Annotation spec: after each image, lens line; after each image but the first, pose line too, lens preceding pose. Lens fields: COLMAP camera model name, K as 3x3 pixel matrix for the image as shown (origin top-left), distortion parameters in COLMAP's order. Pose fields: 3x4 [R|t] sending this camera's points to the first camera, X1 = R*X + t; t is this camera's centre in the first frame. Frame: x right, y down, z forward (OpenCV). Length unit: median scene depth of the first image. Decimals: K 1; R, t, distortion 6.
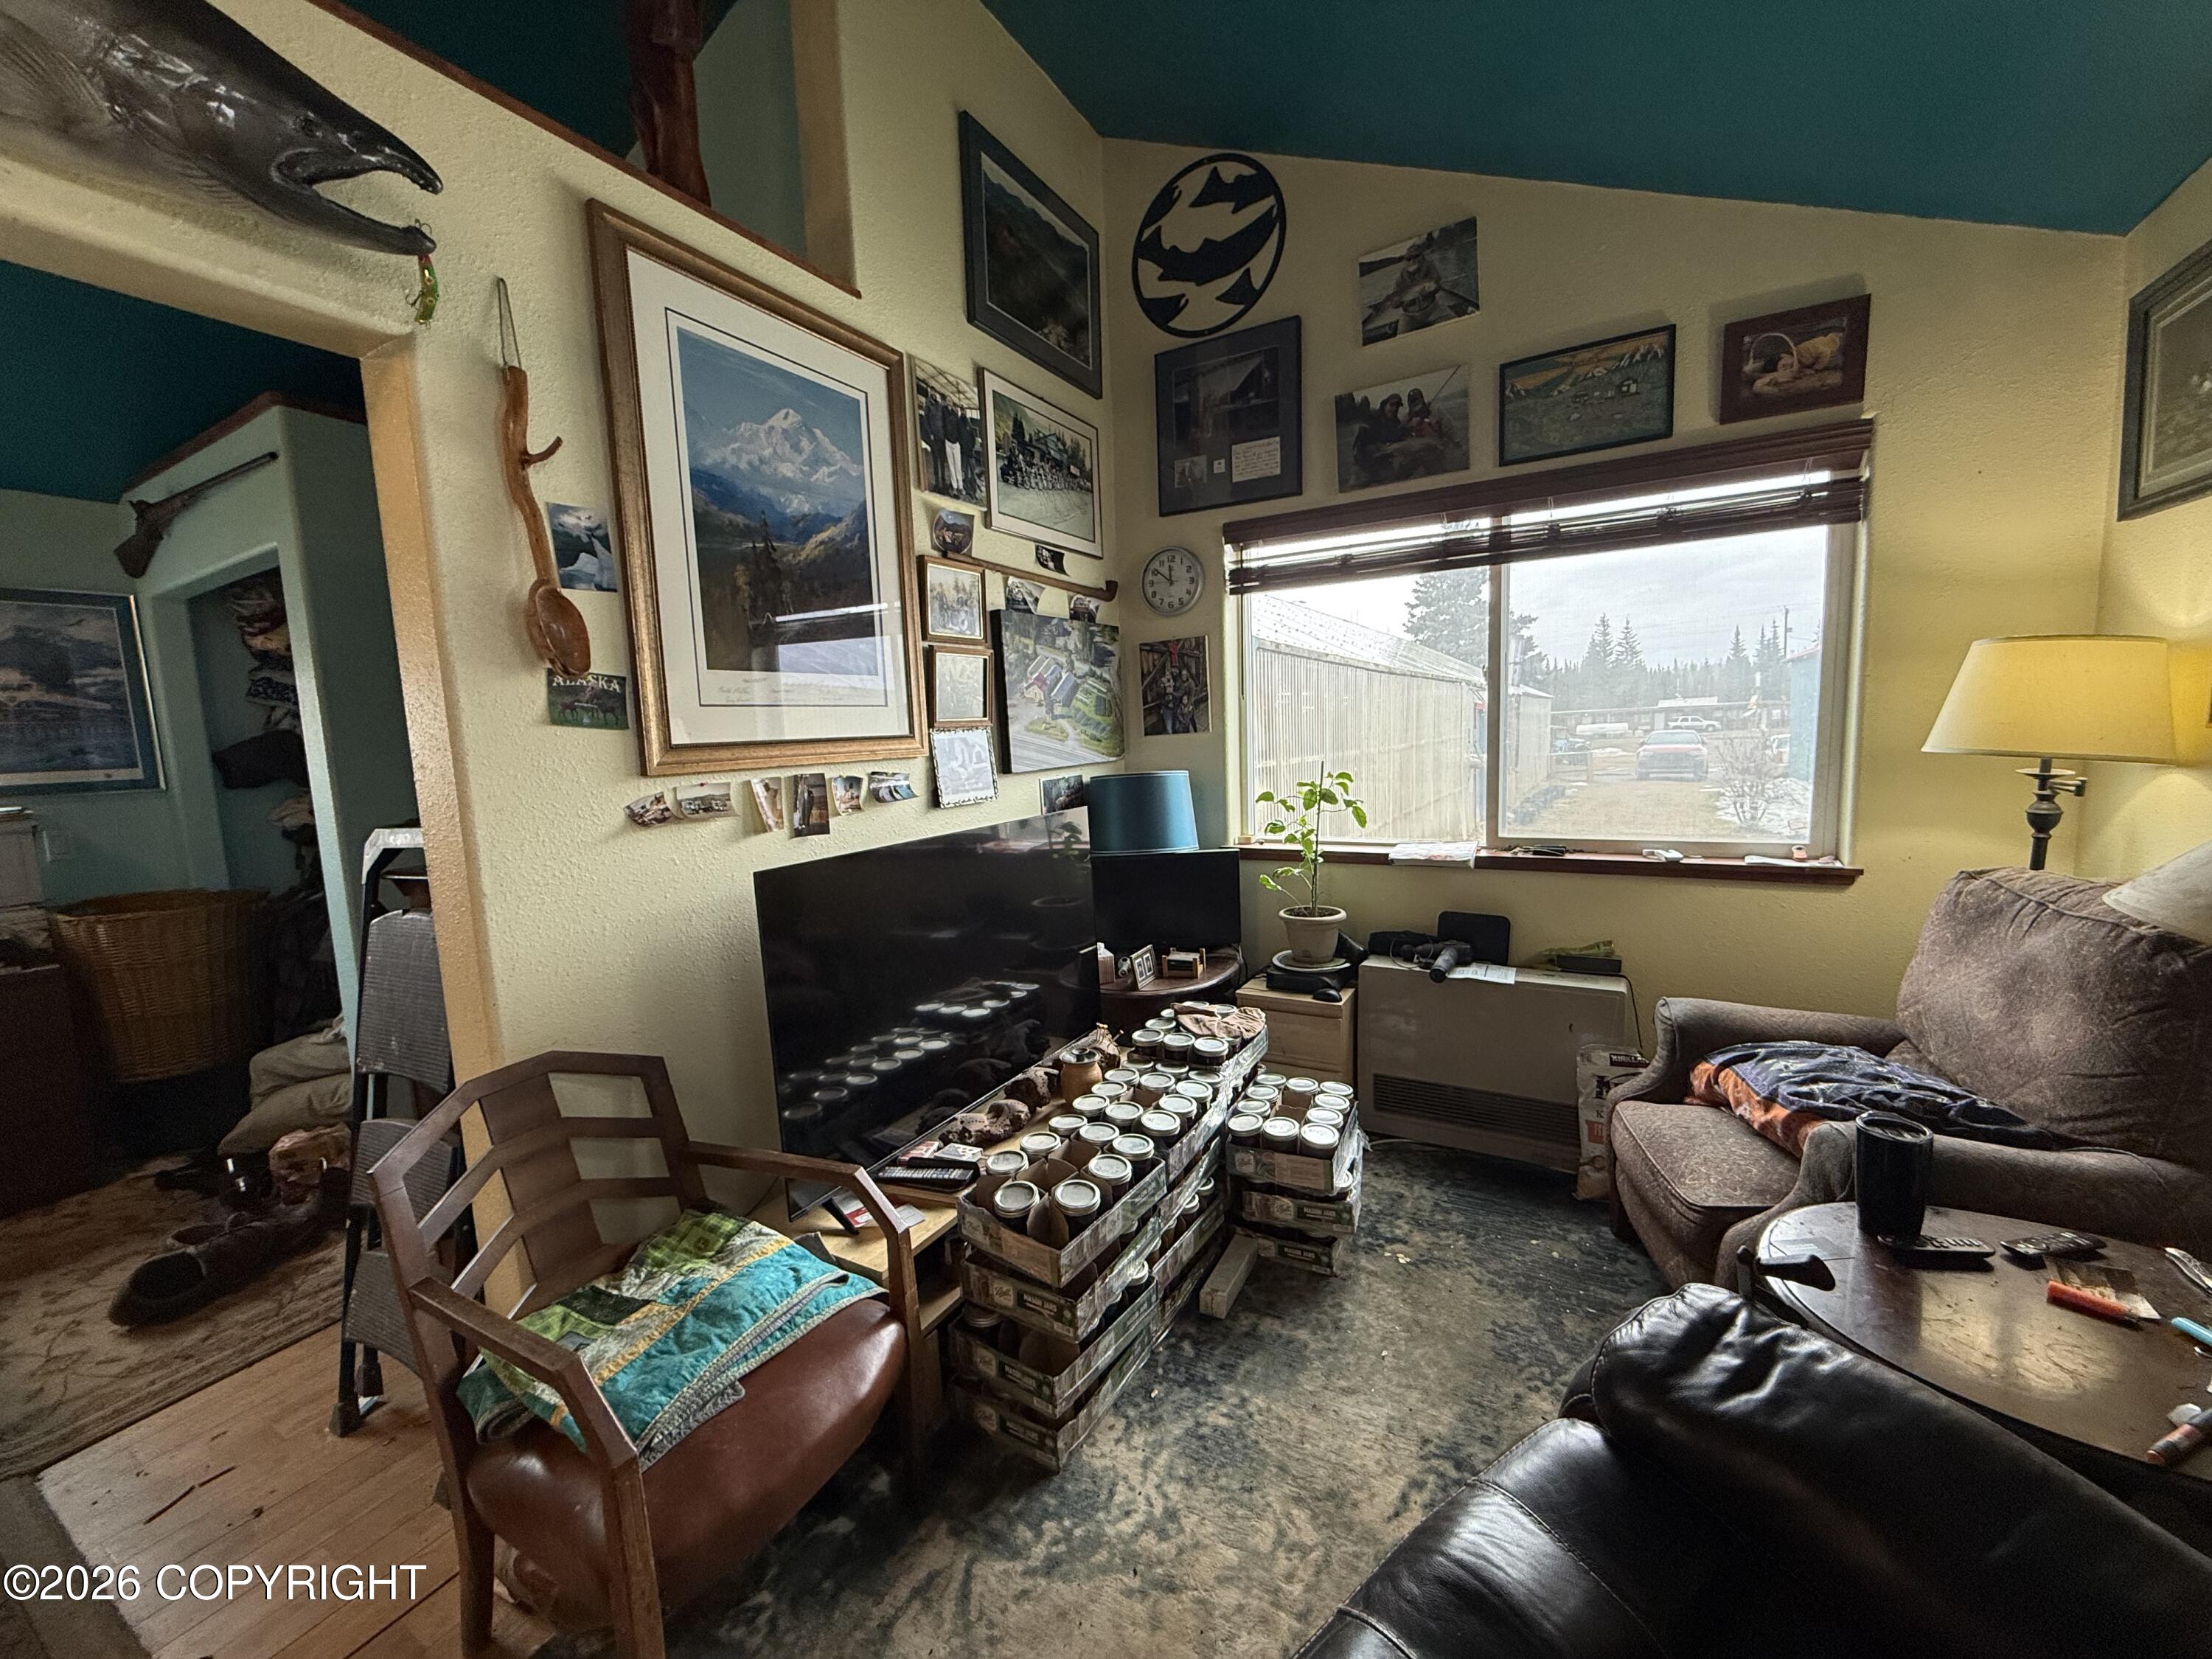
lens RADIAL K [[884.3, 0, 1101.7], [0, 884.3, 830.2], [0, 0, 1]] dist [0.001352, -0.000079]
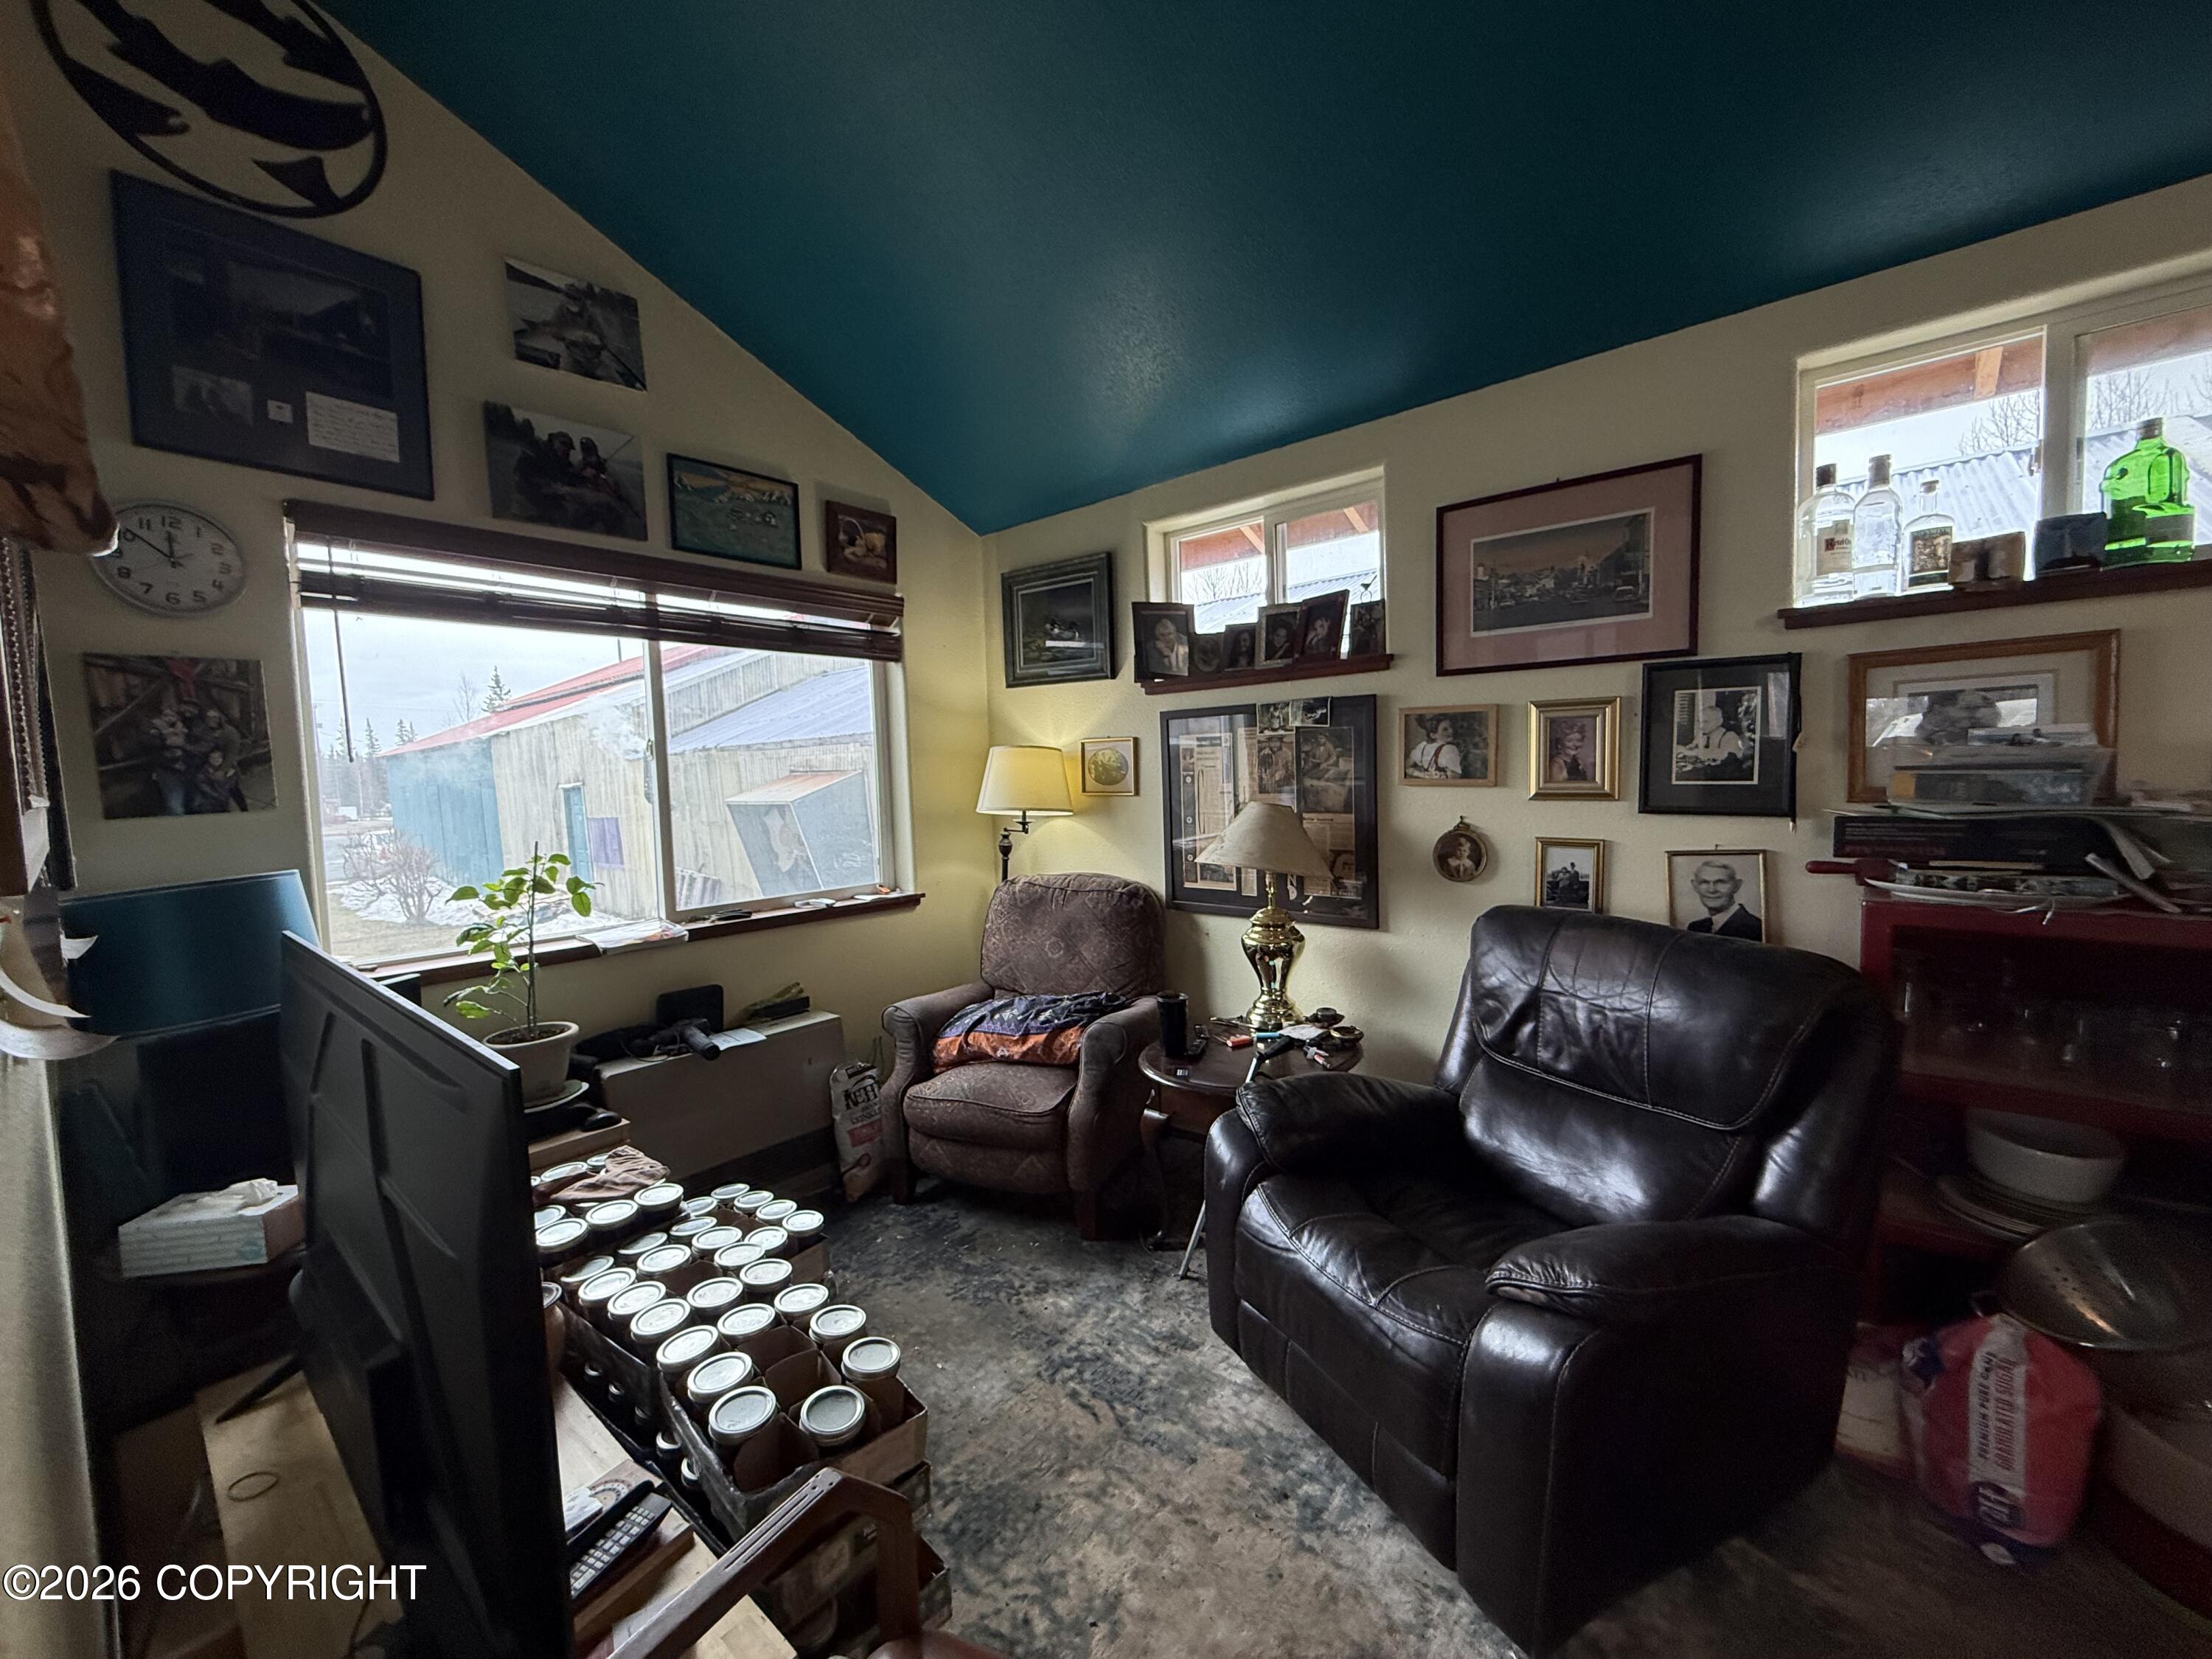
lens RADIAL K [[884.3, 0, 1101.7], [0, 884.3, 830.2], [0, 0, 1]] dist [0.001352, -0.000079]
pose [[0.178302, -0.026933, 0.983607, -0.488323], [0.136045, 0.990700, 0.002465, -0.021389], [-0.974526, 0.133375, 0.180308, 0.375313]]
